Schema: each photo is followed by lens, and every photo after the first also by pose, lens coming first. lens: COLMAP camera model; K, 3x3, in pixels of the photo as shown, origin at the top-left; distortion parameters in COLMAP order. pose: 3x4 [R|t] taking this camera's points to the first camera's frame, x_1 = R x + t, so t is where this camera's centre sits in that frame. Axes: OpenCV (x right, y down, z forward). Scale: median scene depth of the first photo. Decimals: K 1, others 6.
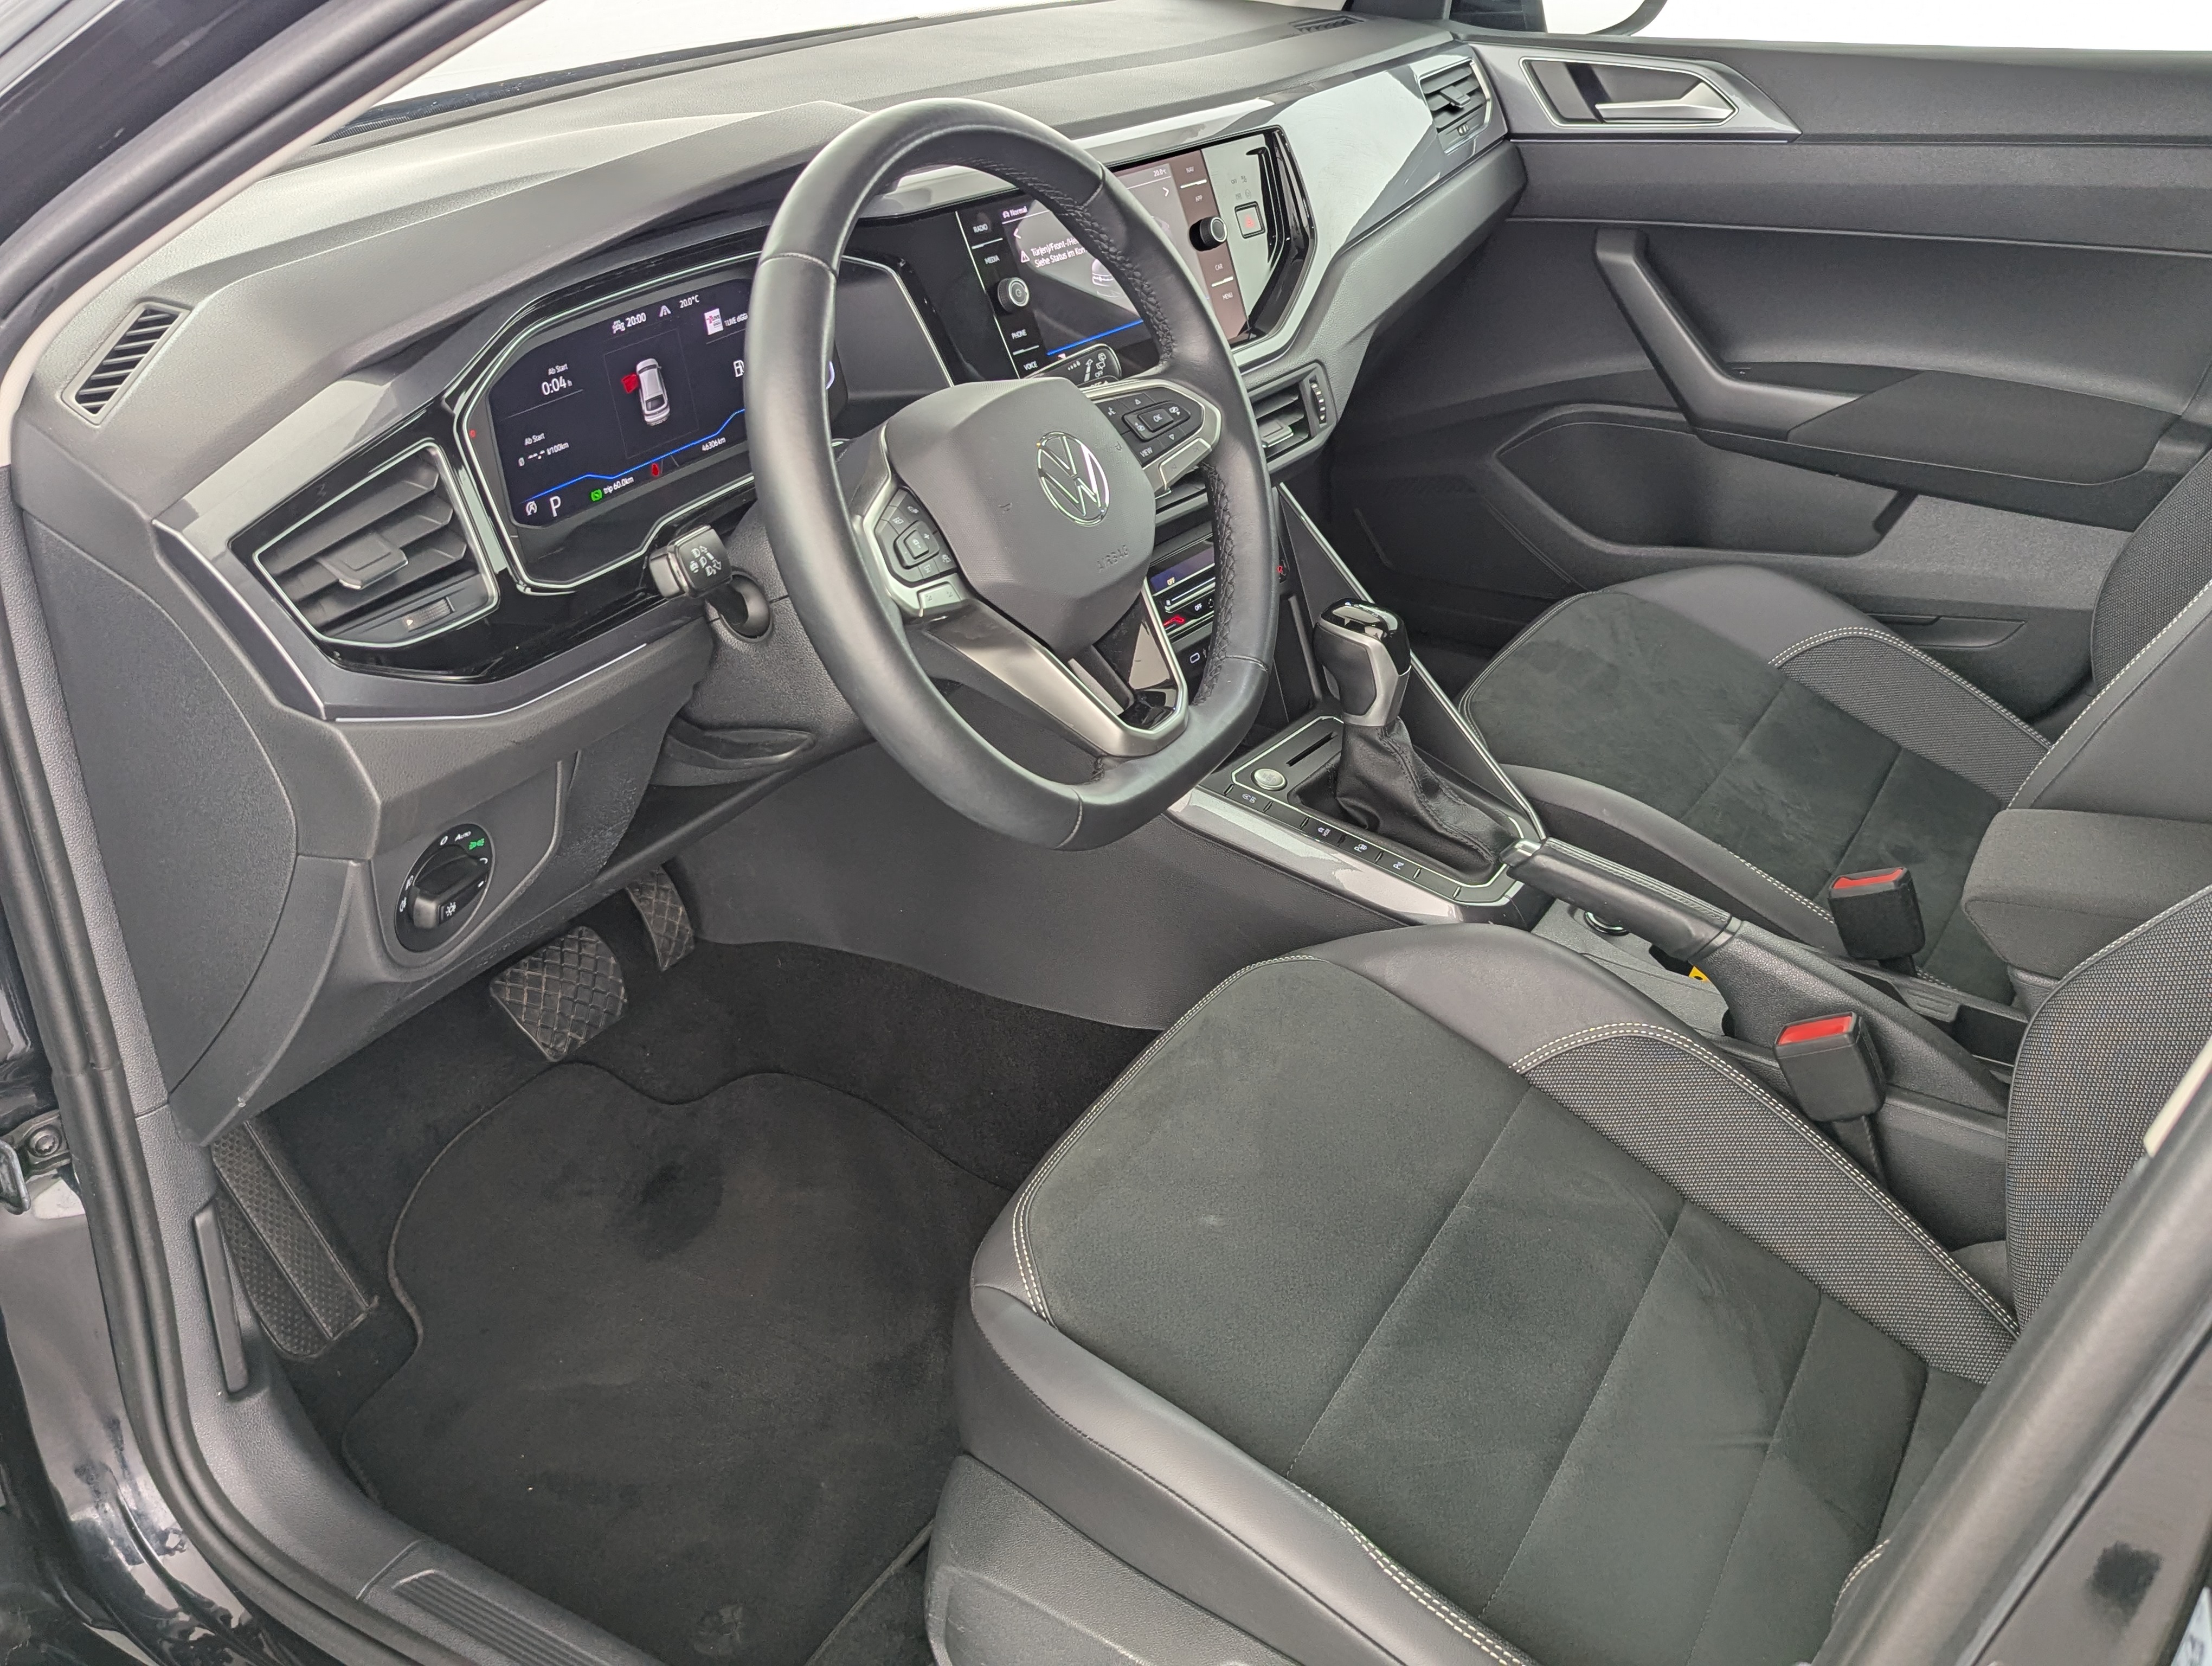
lens RADIAL K [[2086.6, 0, 1071.0], [0, 2086.6, 839.2], [0, 0, 1]] dist [0.067675, -0.089135]
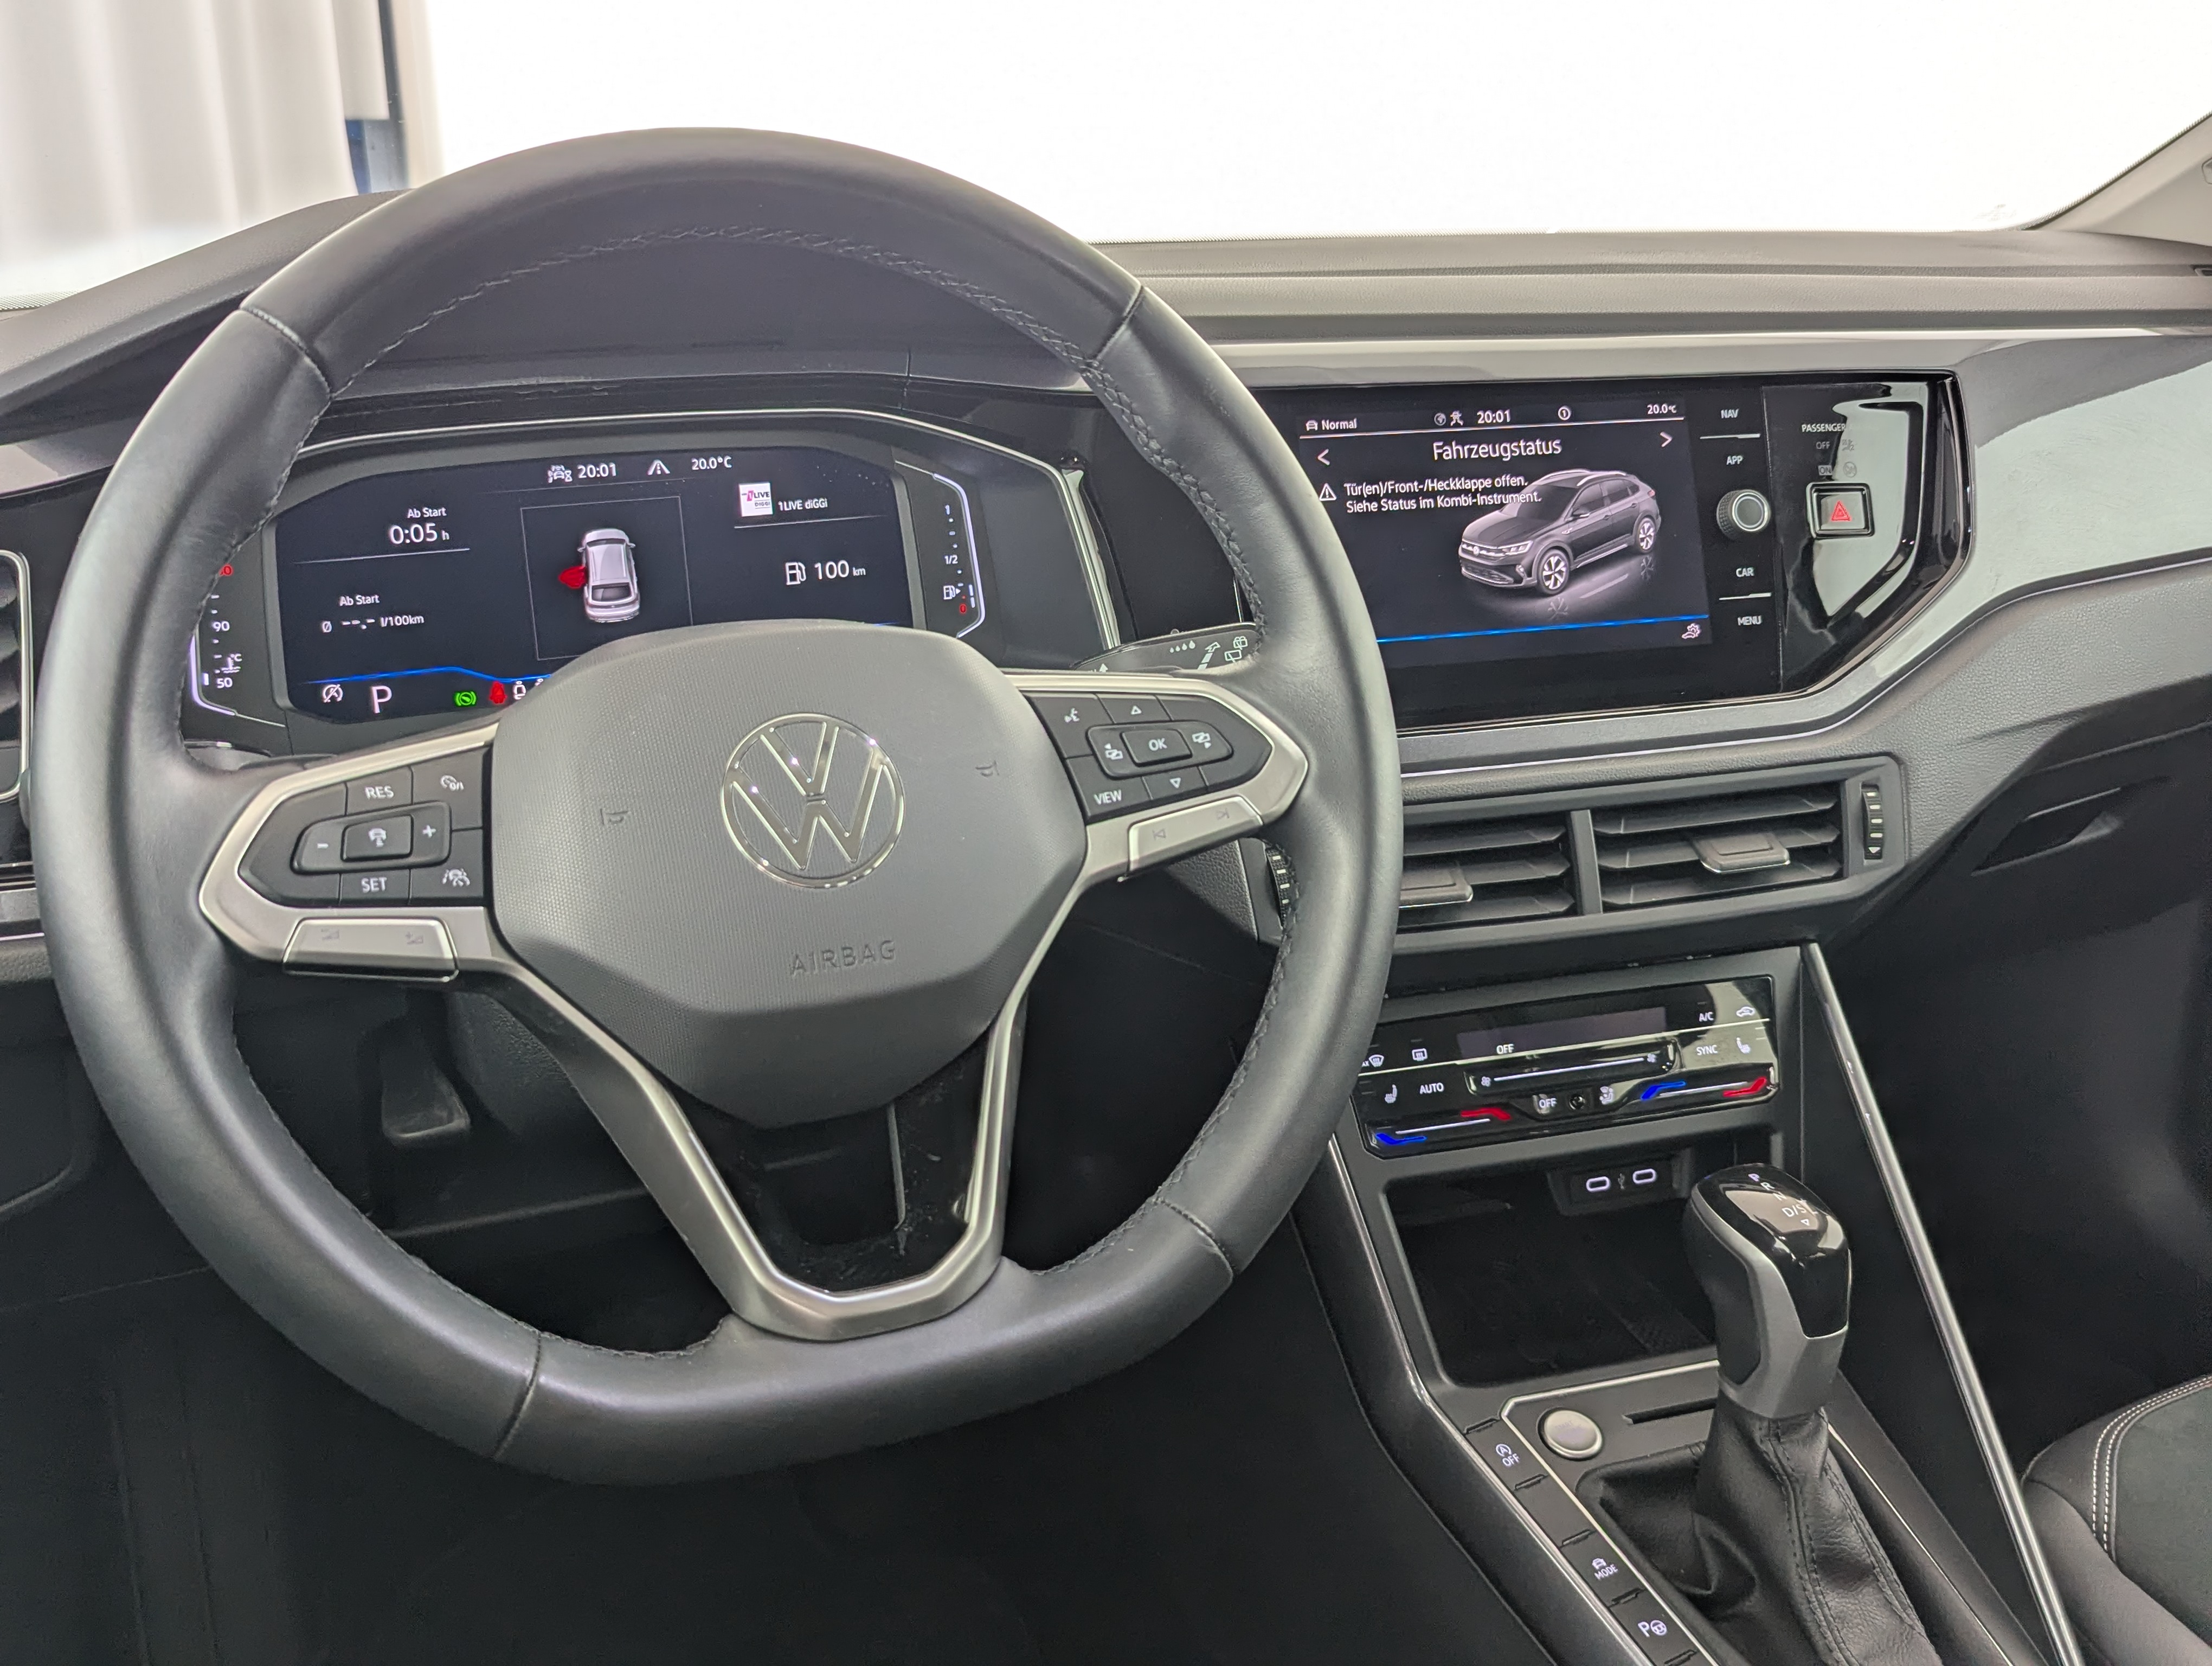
lens RADIAL K [[2086.6, 0, 1071.0], [0, 2086.6, 839.2], [0, 0, 1]] dist [0.067675, -0.089135]
pose [[0.817329, 0.214737, -0.534660, 0.311980], [-0.291158, 0.954686, -0.061658, -0.132445], [0.497192, 0.206065, 0.842815, 0.512828]]
